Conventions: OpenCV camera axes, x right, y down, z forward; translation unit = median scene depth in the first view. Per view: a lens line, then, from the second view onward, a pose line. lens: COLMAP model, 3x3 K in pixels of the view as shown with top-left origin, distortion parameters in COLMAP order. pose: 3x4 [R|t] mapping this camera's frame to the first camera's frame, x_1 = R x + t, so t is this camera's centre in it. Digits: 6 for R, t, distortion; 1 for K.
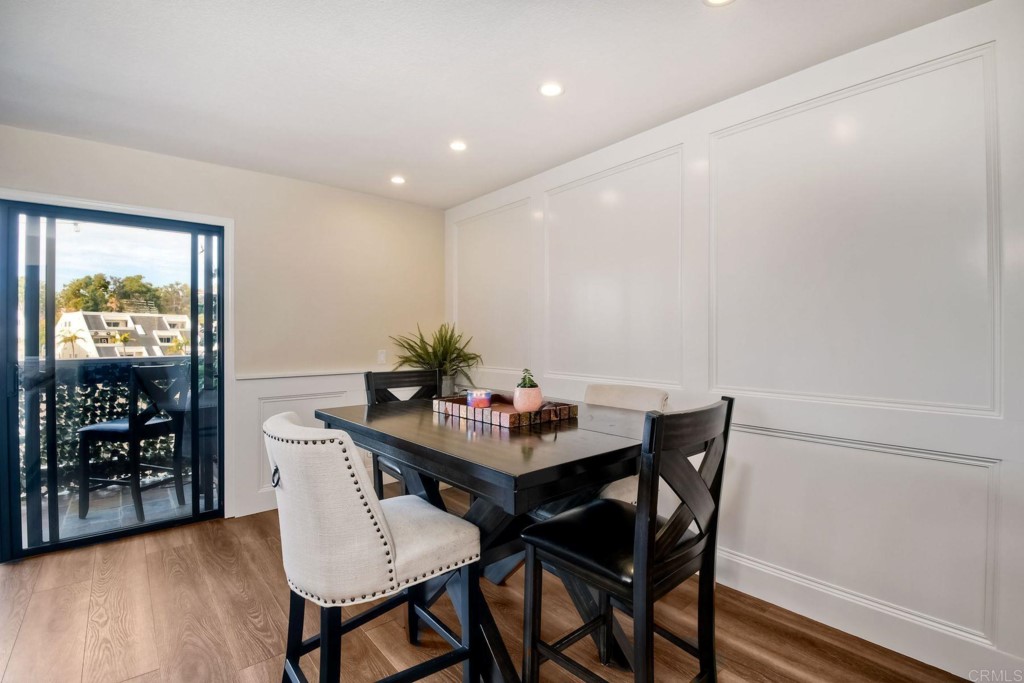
lens RADIAL K [[464.7, 0, 527.8], [0, 464.7, 337.8], [0, 0, 1]] dist [-0.015173, -0.000915]
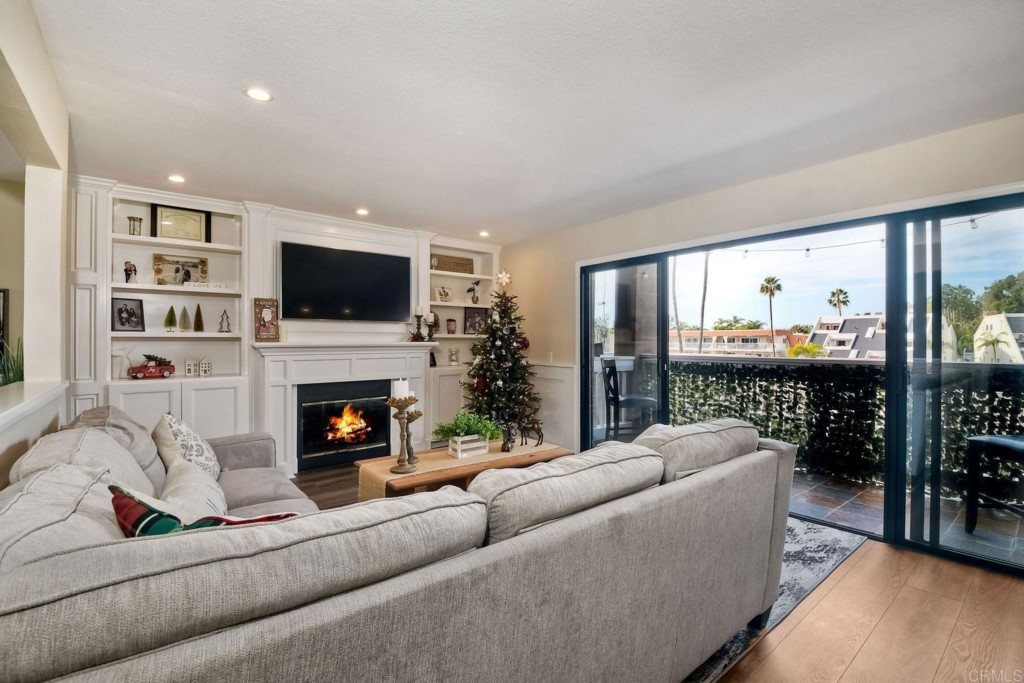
lens RADIAL K [[464.7, 0, 527.8], [0, 464.7, 337.8], [0, 0, 1]] dist [-0.015173, -0.000915]
pose [[-0.033885, -0.005391, -0.999411, -0.004426], [-0.004275, 0.999977, -0.005249, 0.002986], [0.999417, 0.004095, -0.033907, 0.105433]]
